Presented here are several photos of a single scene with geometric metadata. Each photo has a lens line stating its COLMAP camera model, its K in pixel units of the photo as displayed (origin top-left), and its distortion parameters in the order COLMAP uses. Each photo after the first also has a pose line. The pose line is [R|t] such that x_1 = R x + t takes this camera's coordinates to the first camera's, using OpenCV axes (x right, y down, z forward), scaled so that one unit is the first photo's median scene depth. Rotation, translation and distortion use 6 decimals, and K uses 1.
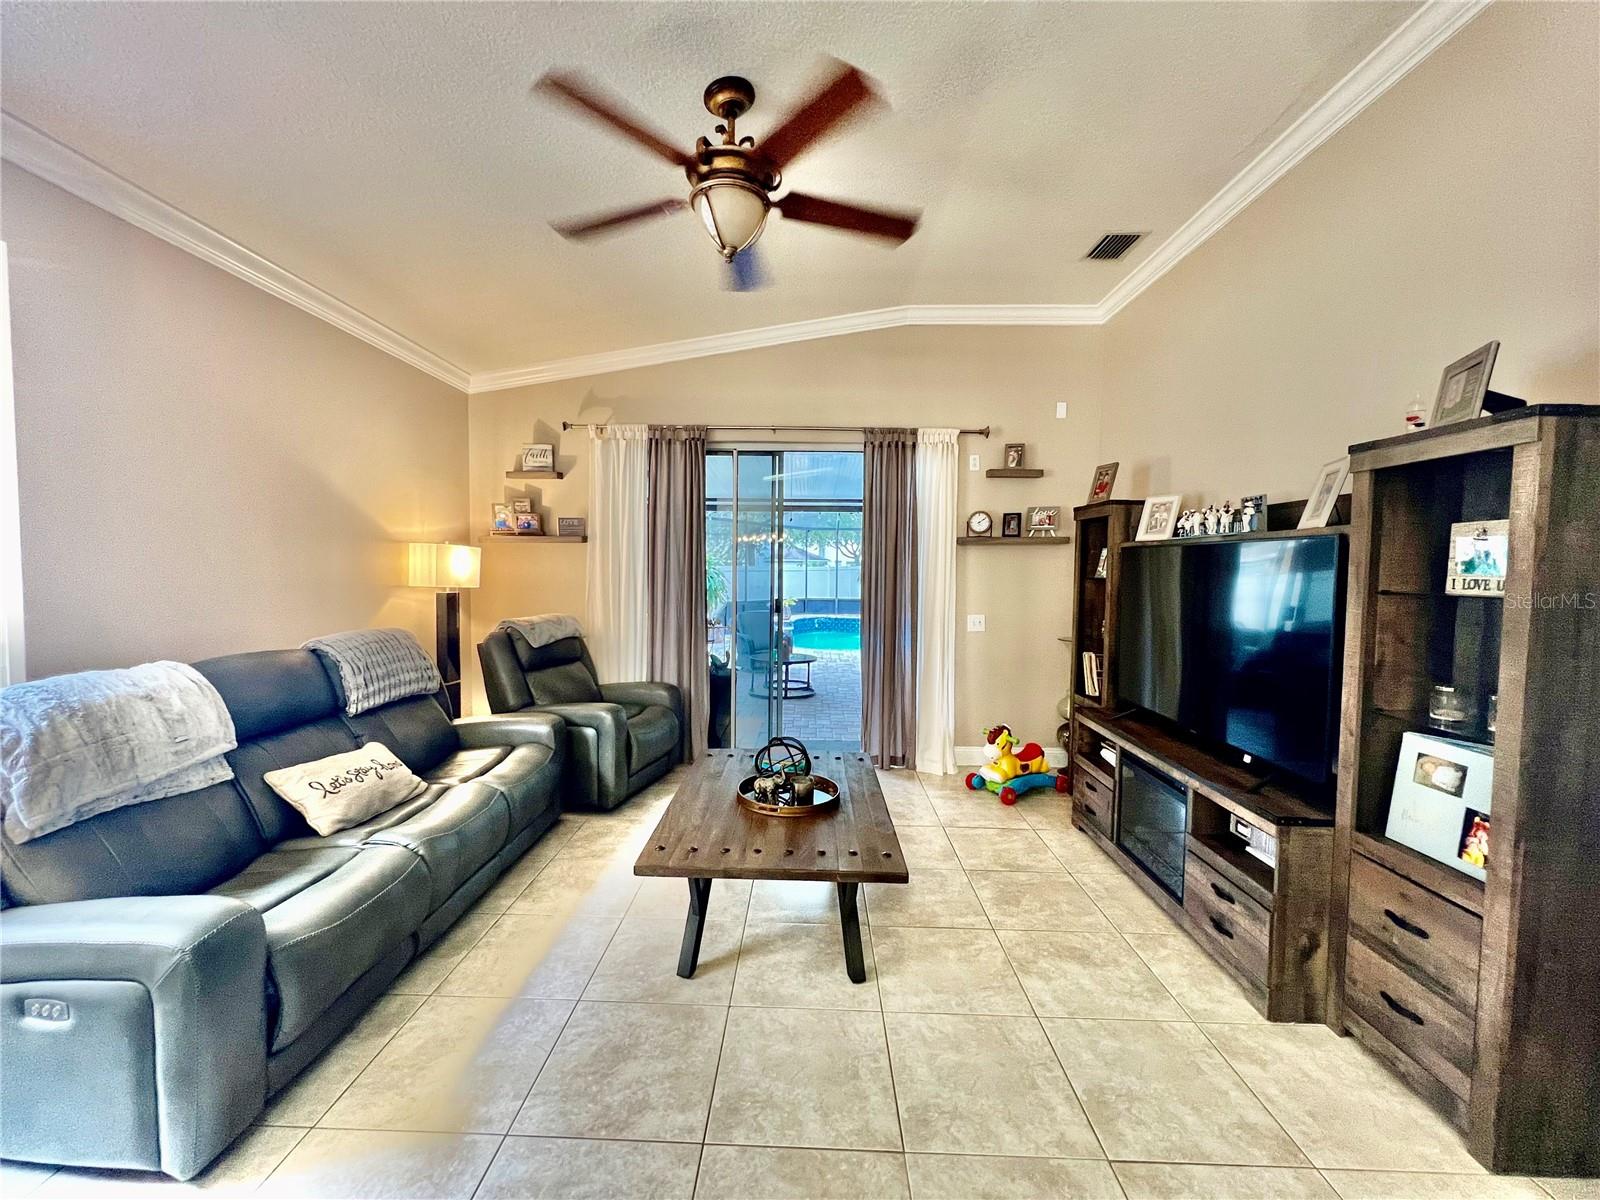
lens RADIAL K [[636.8, 0, 796.1], [0, 636.8, 596.7], [0, 0, 1]] dist [-0.000362, 0.000164]
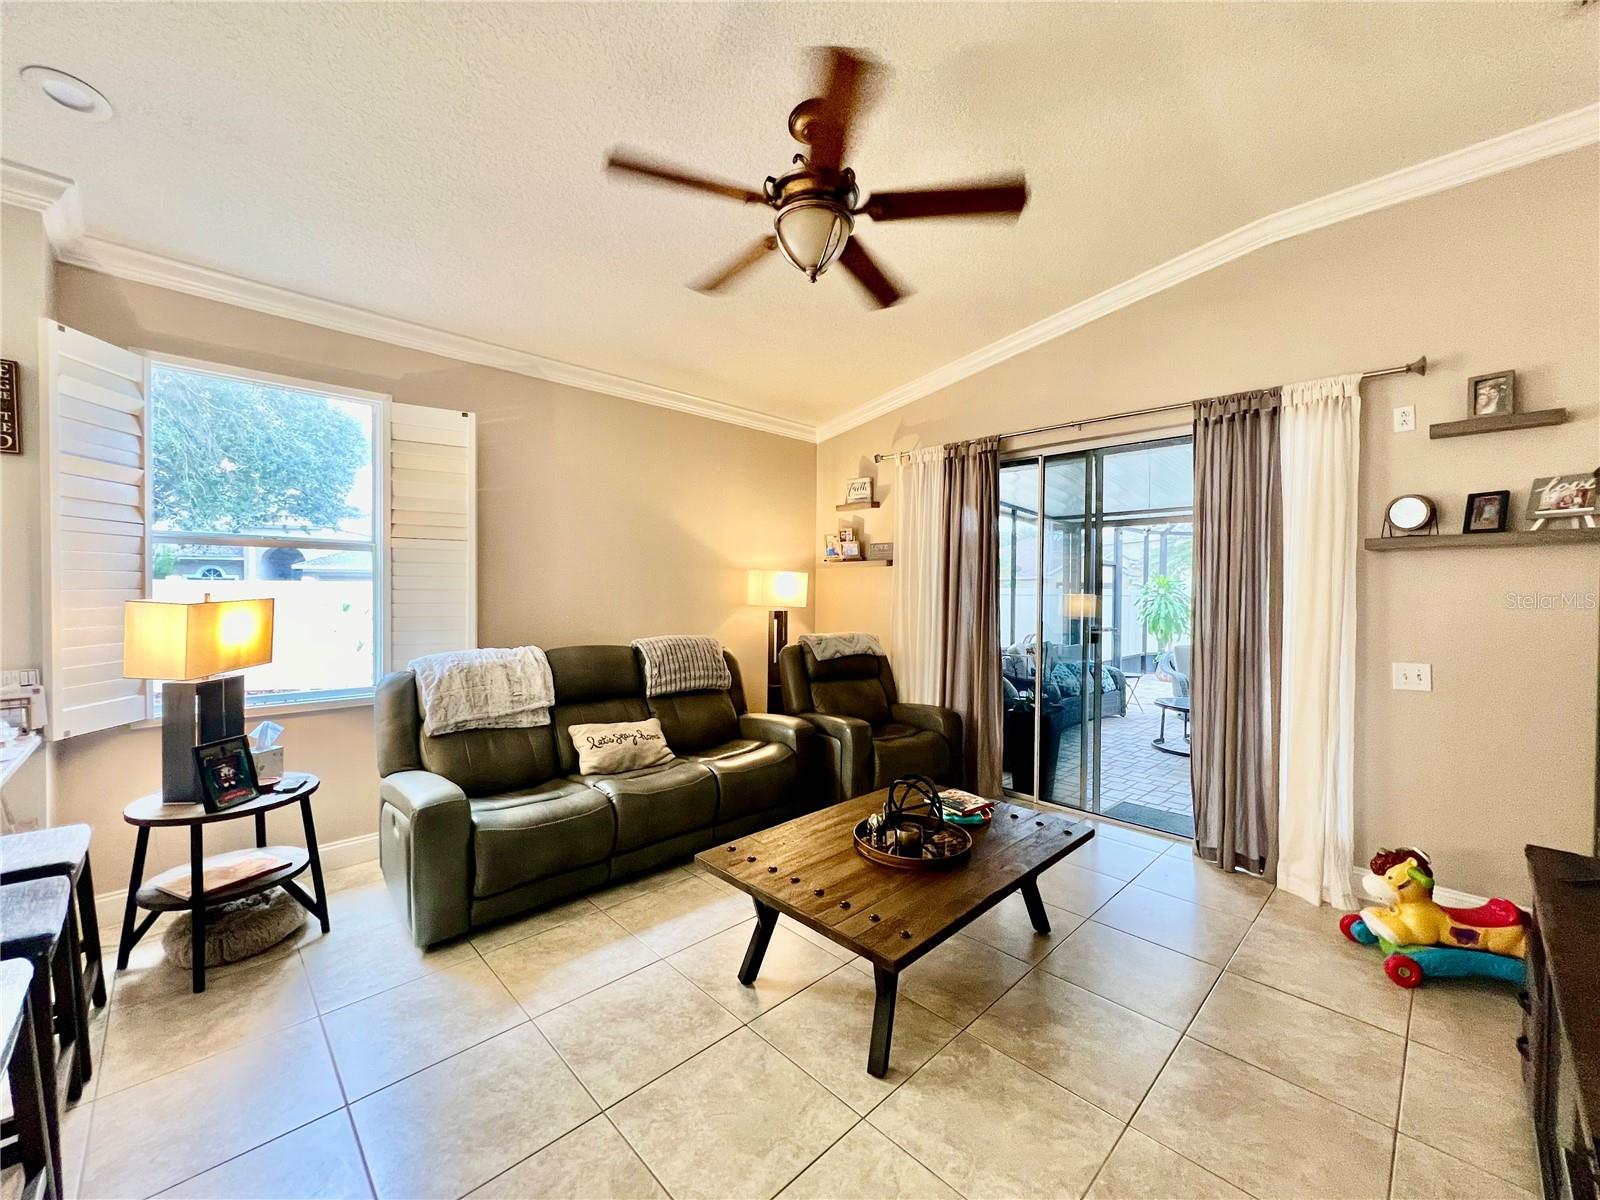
lens RADIAL K [[636.8, 0, 796.7], [0, 636.8, 596.3], [0, 0, 1]] dist [-0.000362, 0.000164]
pose [[0.713927, 0.002276, -0.700216, 0.358152], [-0.030997, 0.999117, -0.028356, -0.000155], [0.699533, 0.041949, 0.713368, 0.175915]]
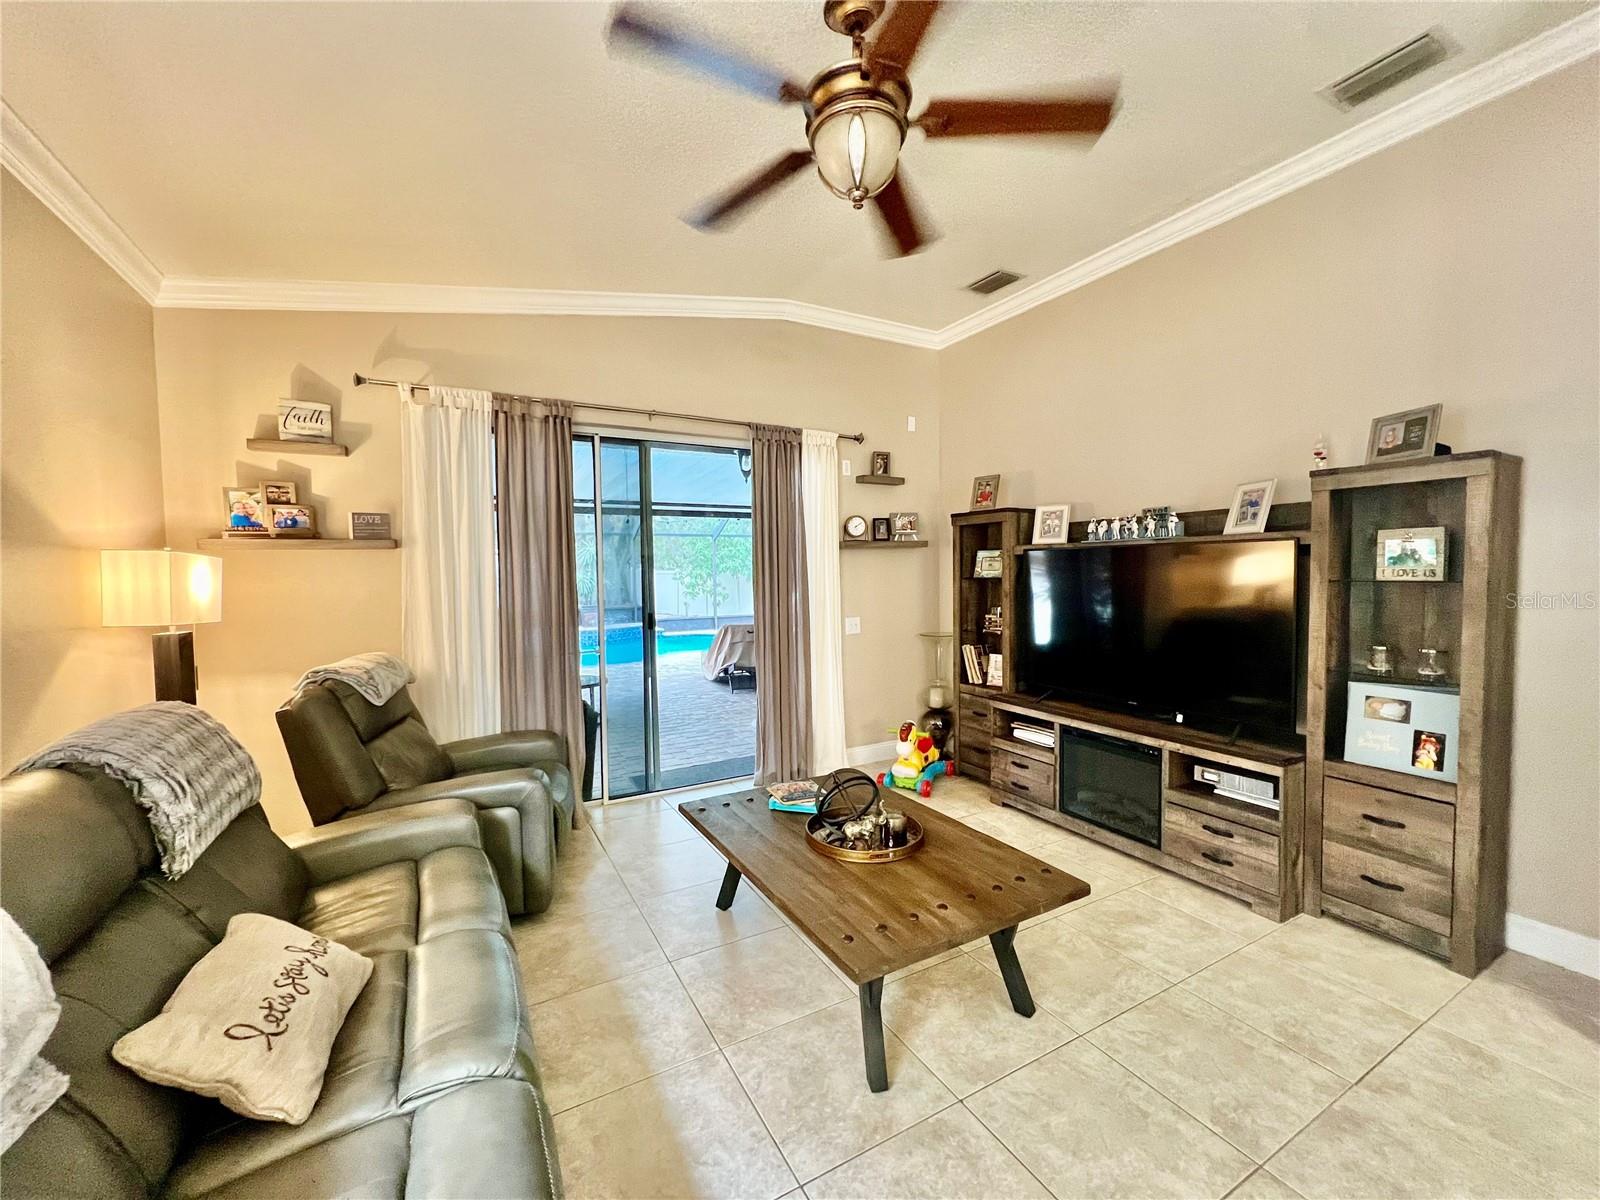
lens RADIAL K [[636.8, 0, 796.6], [0, 636.8, 595.2], [0, 0, 1]] dist [-0.000362, 0.000164]
pose [[0.862350, -0.042510, 0.504525, -0.376501], [0.047459, 0.998869, 0.003044, -0.017479], [-0.504084, 0.021319, 0.863392, 0.206539]]
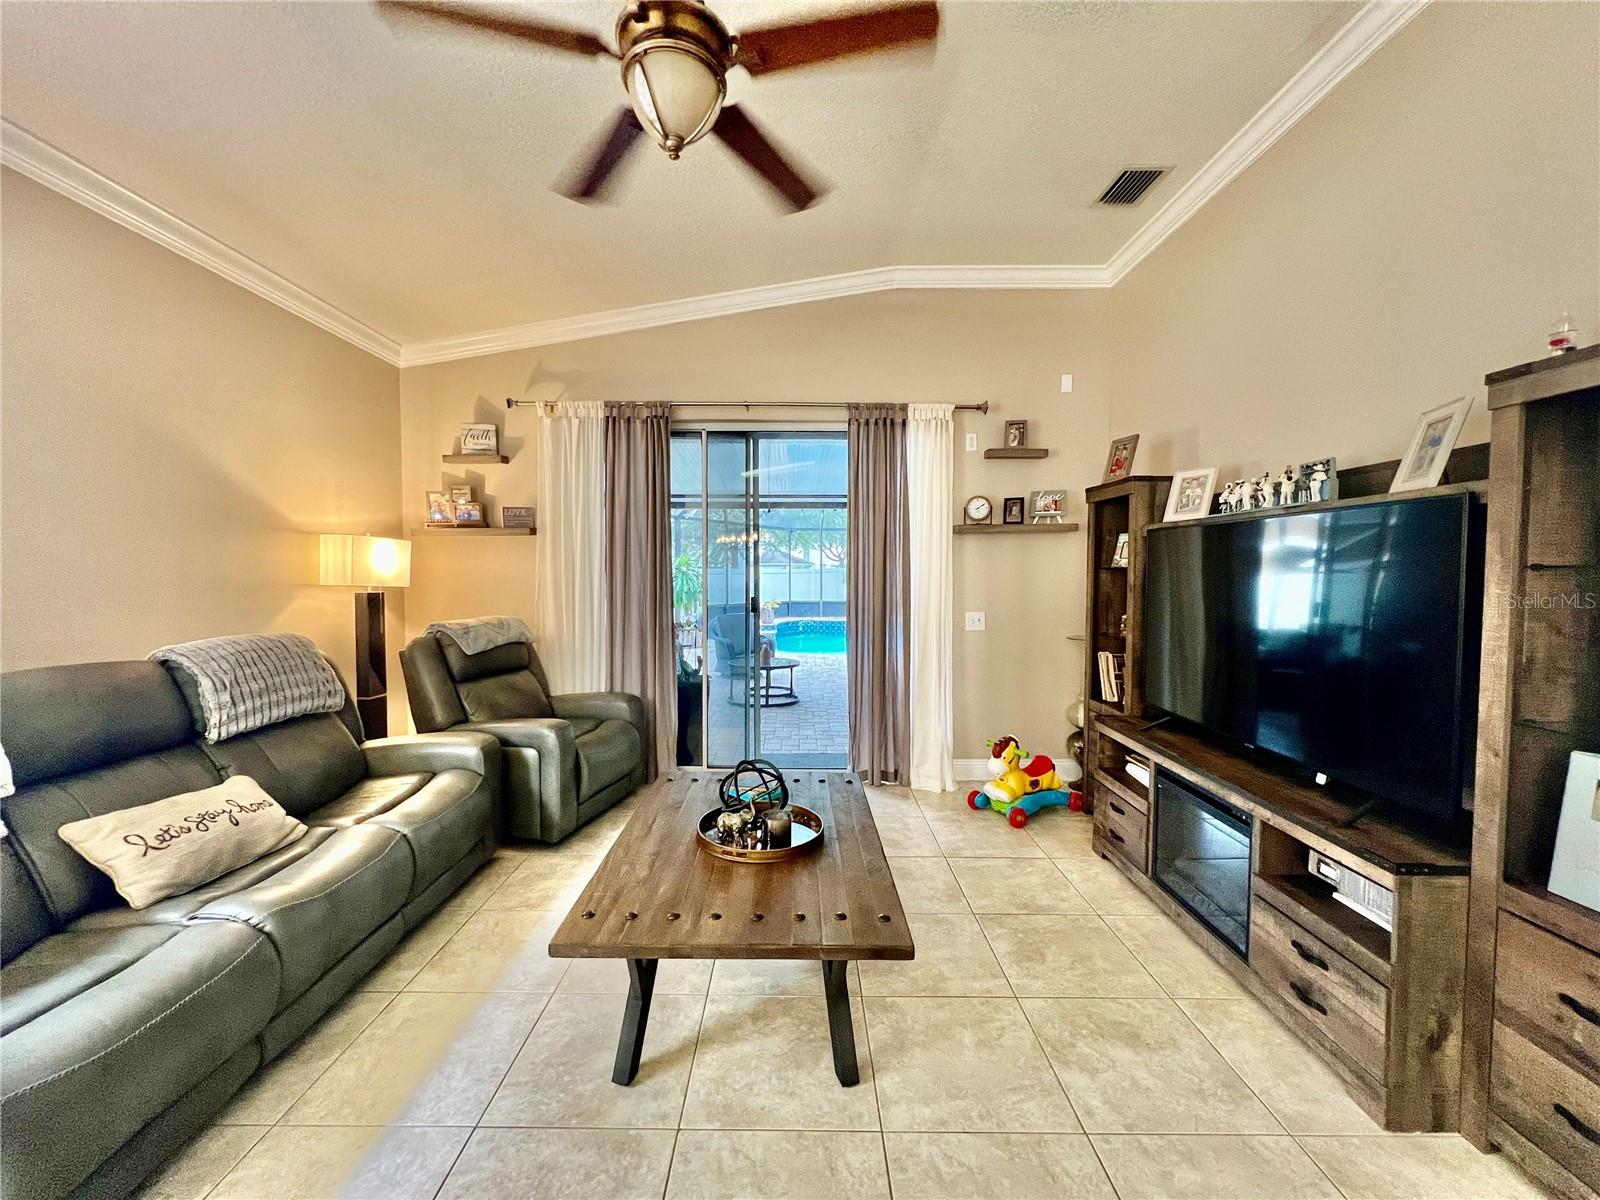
lens RADIAL K [[636.8, 0, 796.1], [0, 636.8, 596.8], [0, 0, 1]] dist [-0.000362, 0.000164]
pose [[0.999670, -0.010691, 0.023337, 0.012718], [0.010848, 0.999919, -0.006590, 0.012624], [-0.023265, 0.006841, 0.999706, 0.135017]]
